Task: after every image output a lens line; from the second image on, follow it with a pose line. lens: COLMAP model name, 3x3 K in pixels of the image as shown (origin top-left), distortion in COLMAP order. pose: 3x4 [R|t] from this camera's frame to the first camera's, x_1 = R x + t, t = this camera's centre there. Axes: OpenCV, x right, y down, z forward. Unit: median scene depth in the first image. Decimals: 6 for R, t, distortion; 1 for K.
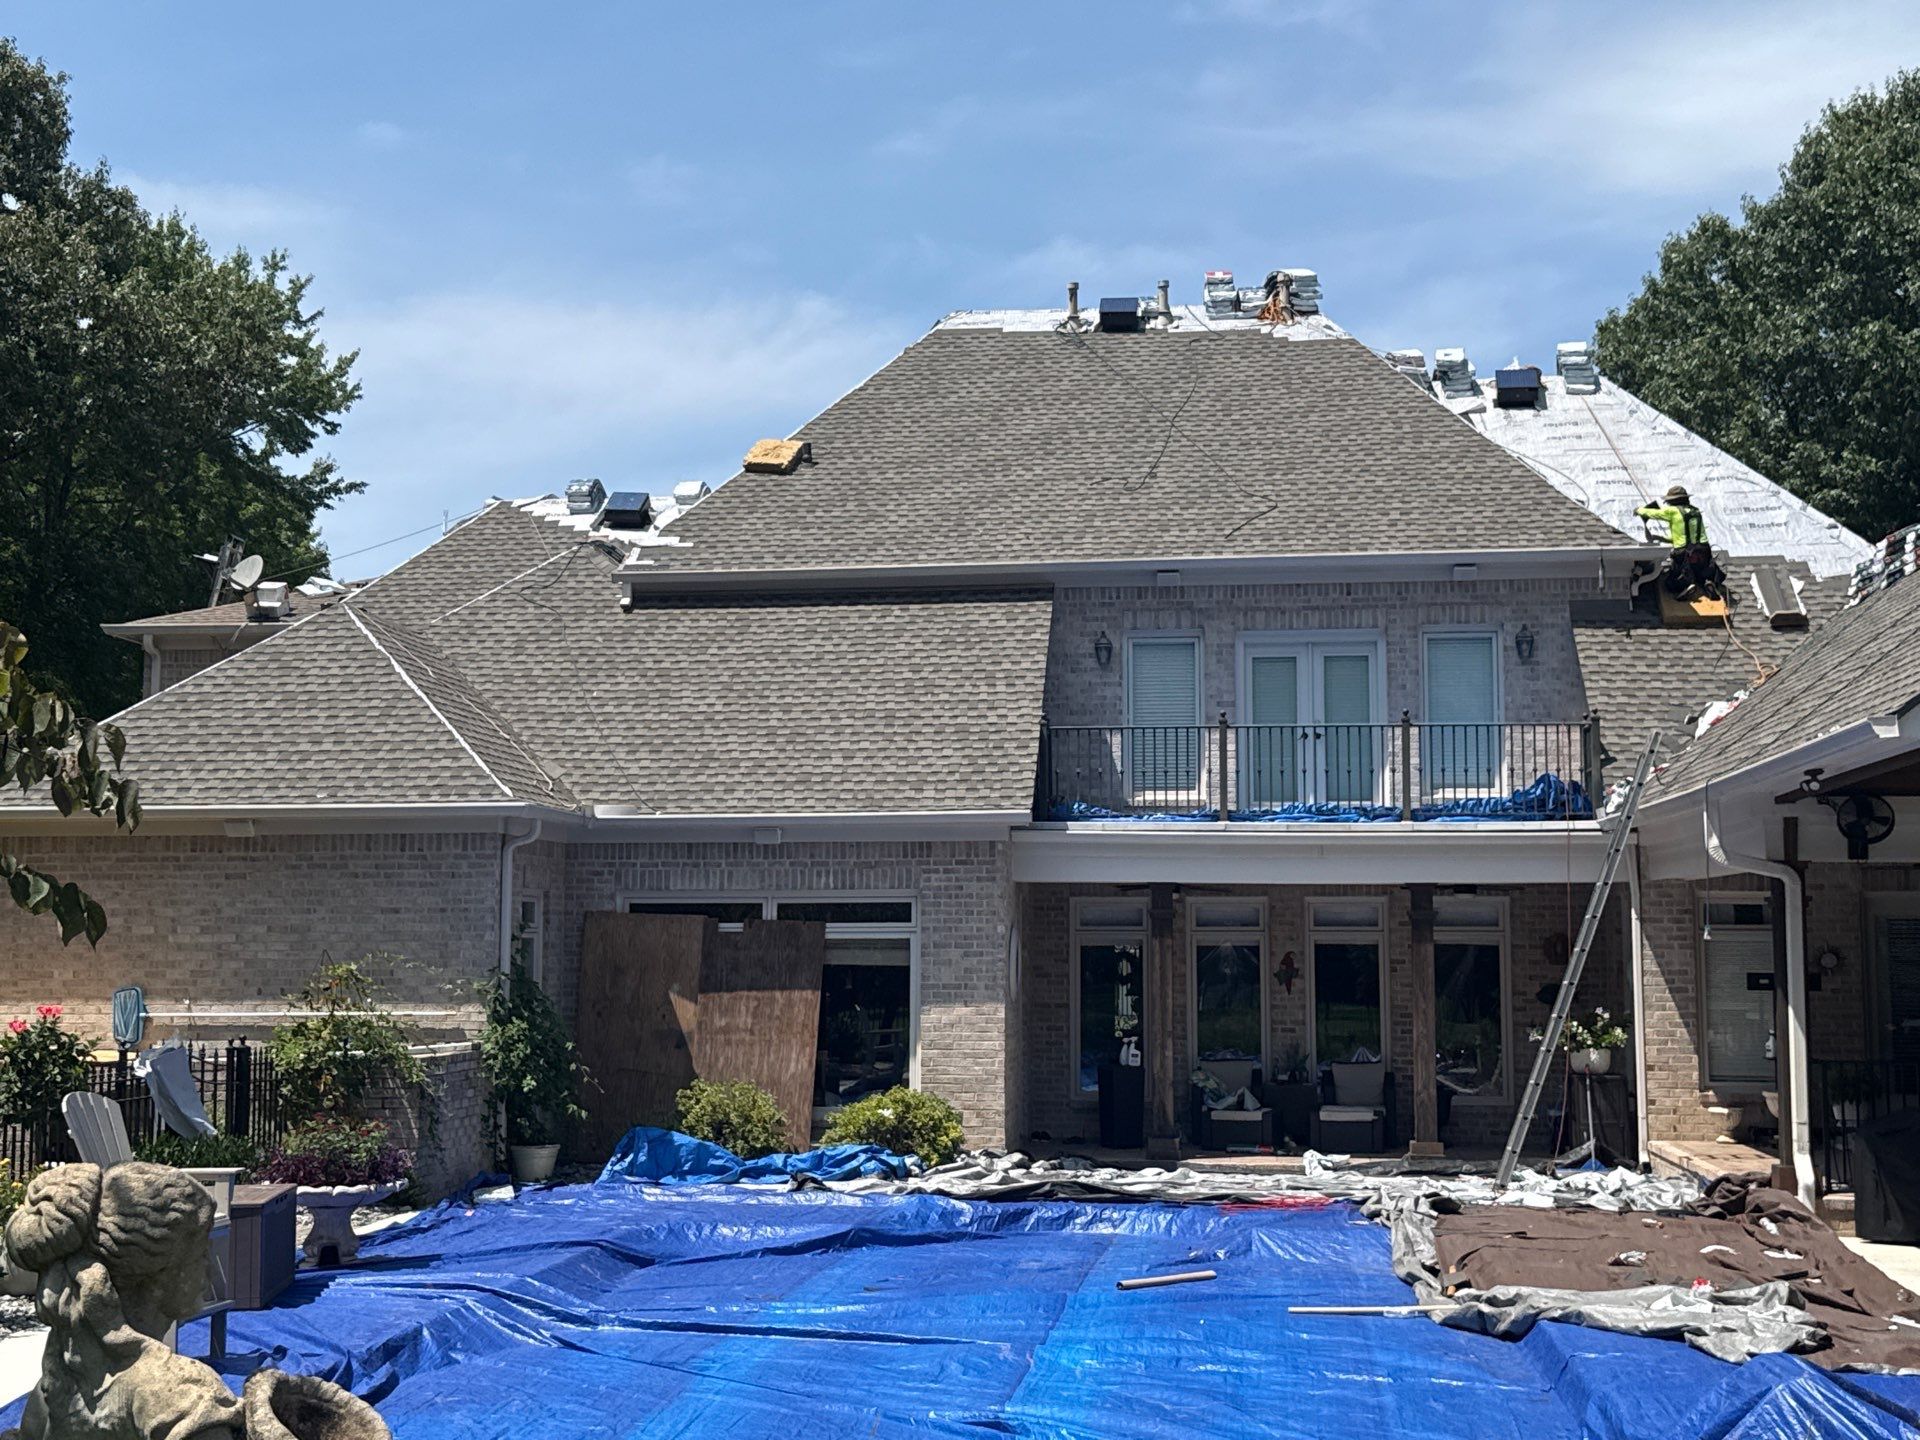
lens RADIAL K [[2488.3, 0, 960.0], [0, 2488.3, 720.0], [0, 0, 1]] dist [0.201088, -0.391068]
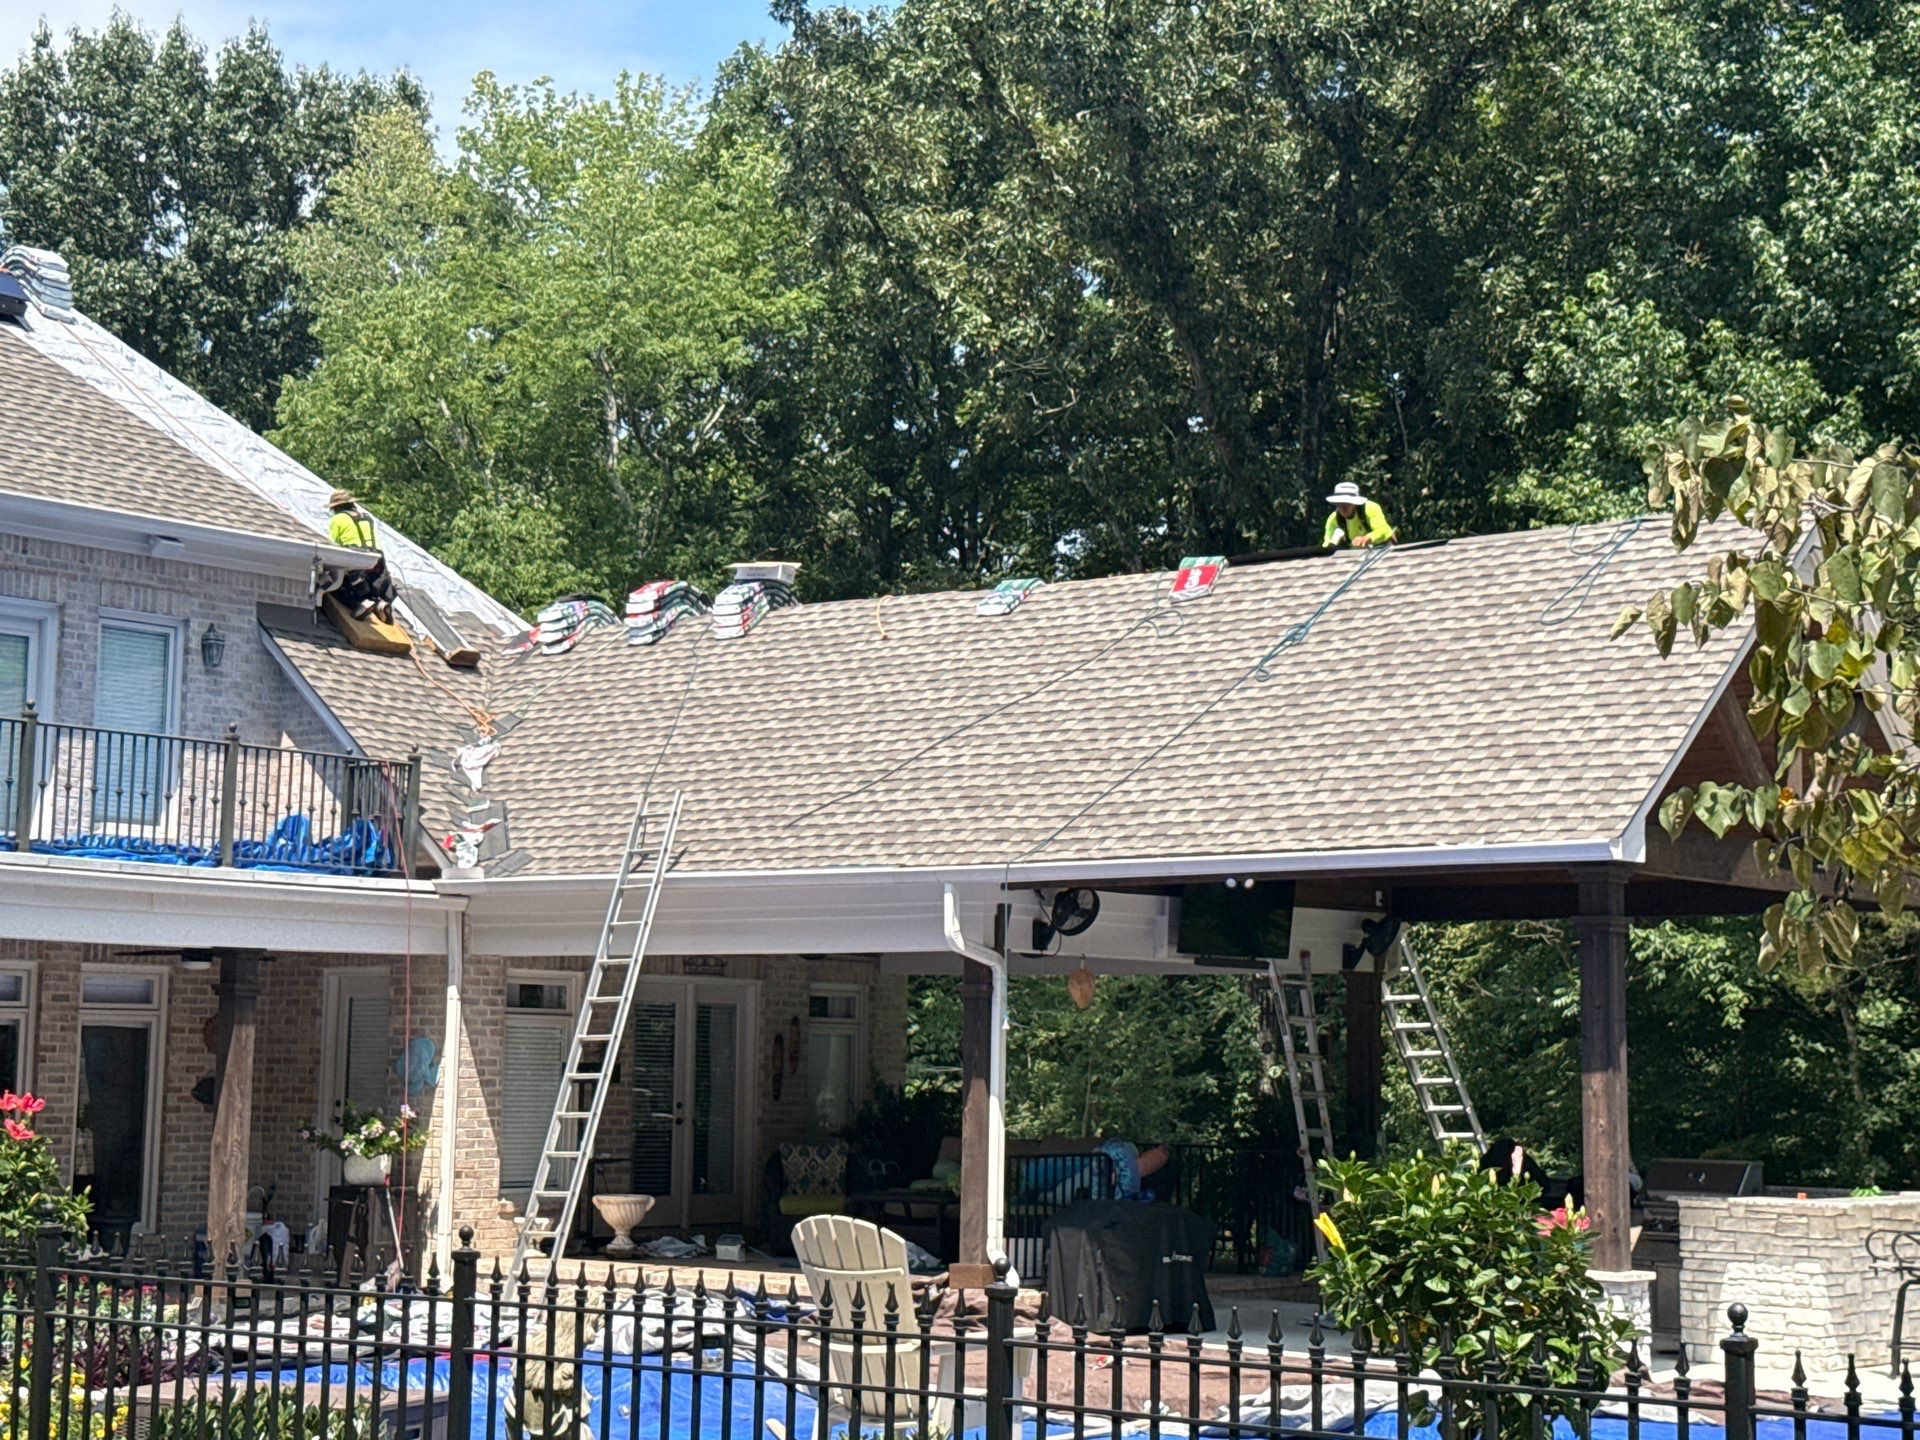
lens RADIAL K [[3250.2, 0, 960.0], [0, 3250.2, 720.0], [0, 0, 1]] dist [0.165355, -0.157432]
pose [[0.539237, 0.098908, 0.836326, -0.562781], [-0.096408, 0.993801, -0.055370, 0.029593], [-0.836618, -0.050771, 0.545430, 0.258570]]
